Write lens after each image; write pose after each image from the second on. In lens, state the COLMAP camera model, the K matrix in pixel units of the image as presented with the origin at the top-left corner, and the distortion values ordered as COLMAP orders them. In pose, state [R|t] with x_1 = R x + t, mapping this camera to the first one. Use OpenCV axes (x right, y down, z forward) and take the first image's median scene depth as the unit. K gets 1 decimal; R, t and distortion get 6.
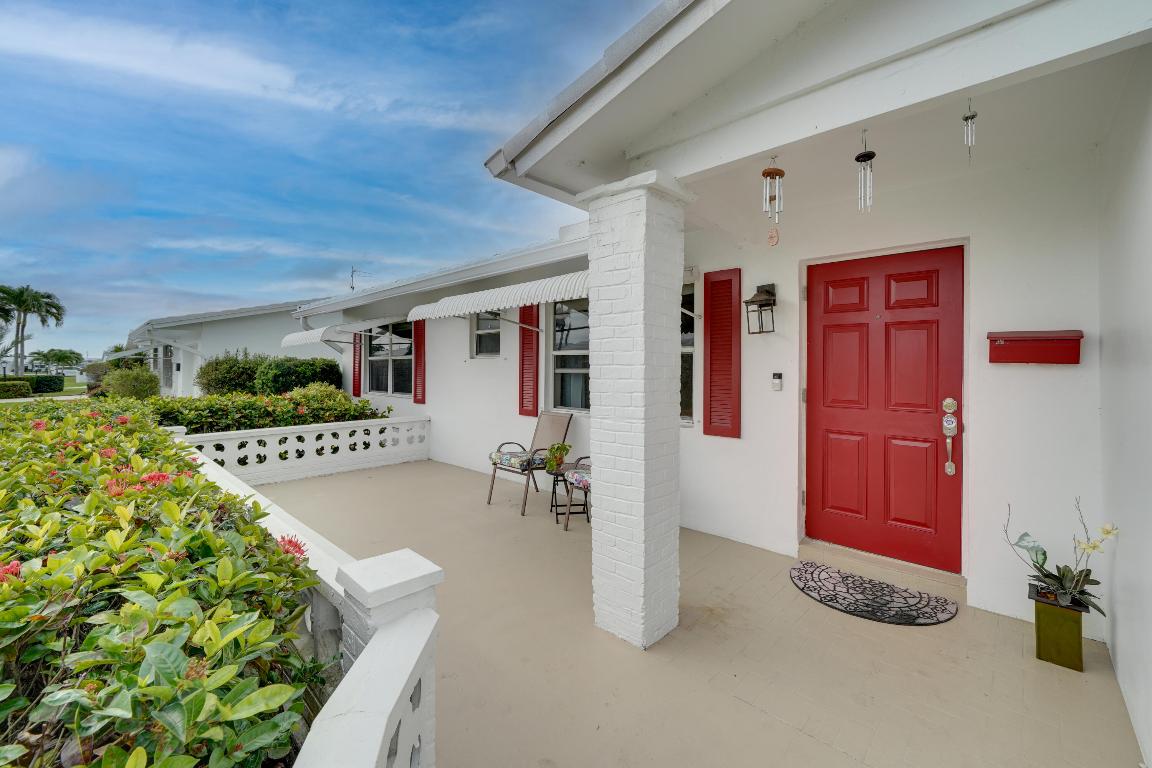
lens RADIAL K [[457.3, 0, 576.0], [0, 457.3, 384.0], [0, 0, 1]] dist [-0.000229, -0.000173]
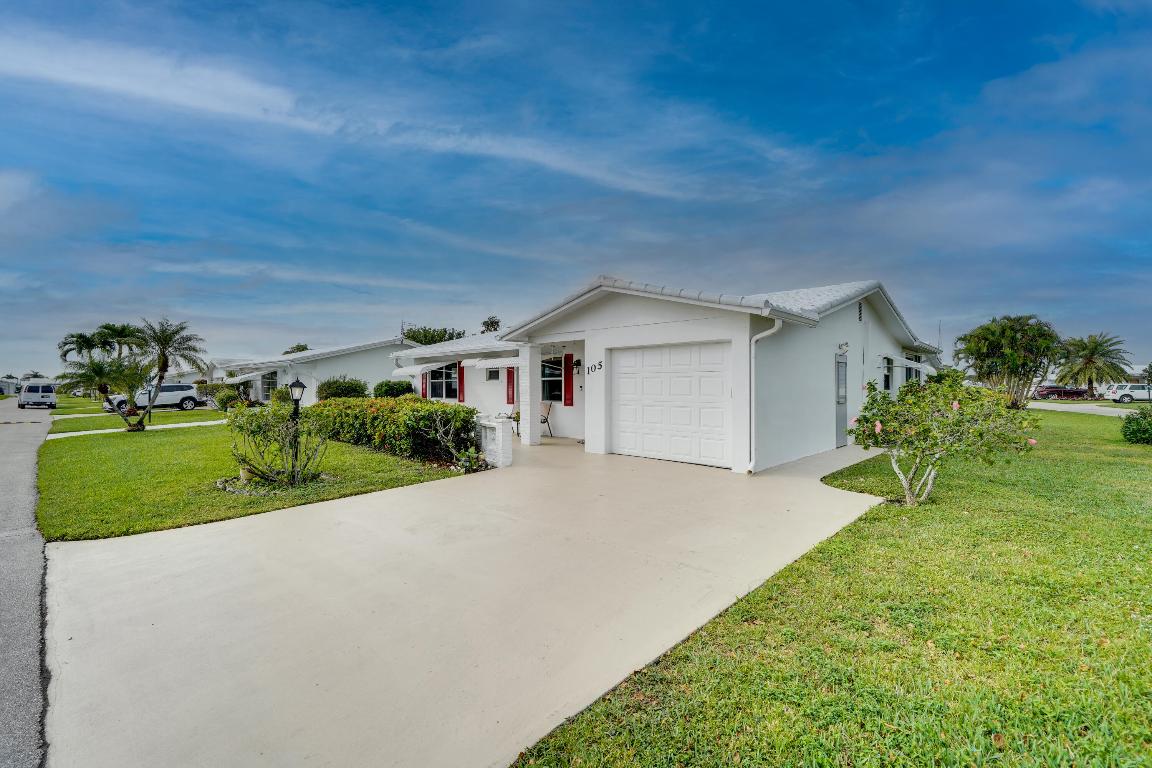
lens RADIAL K [[457.3, 0, 576.0], [0, 457.3, 384.0], [0, 0, 1]] dist [-0.000229, -0.000173]
pose [[0.999992, -0.001850, 0.003422, 0.164877], [0.002006, 0.998943, -0.045930, 0.050712], [-0.003333, 0.045937, 0.998939, -1.007331]]
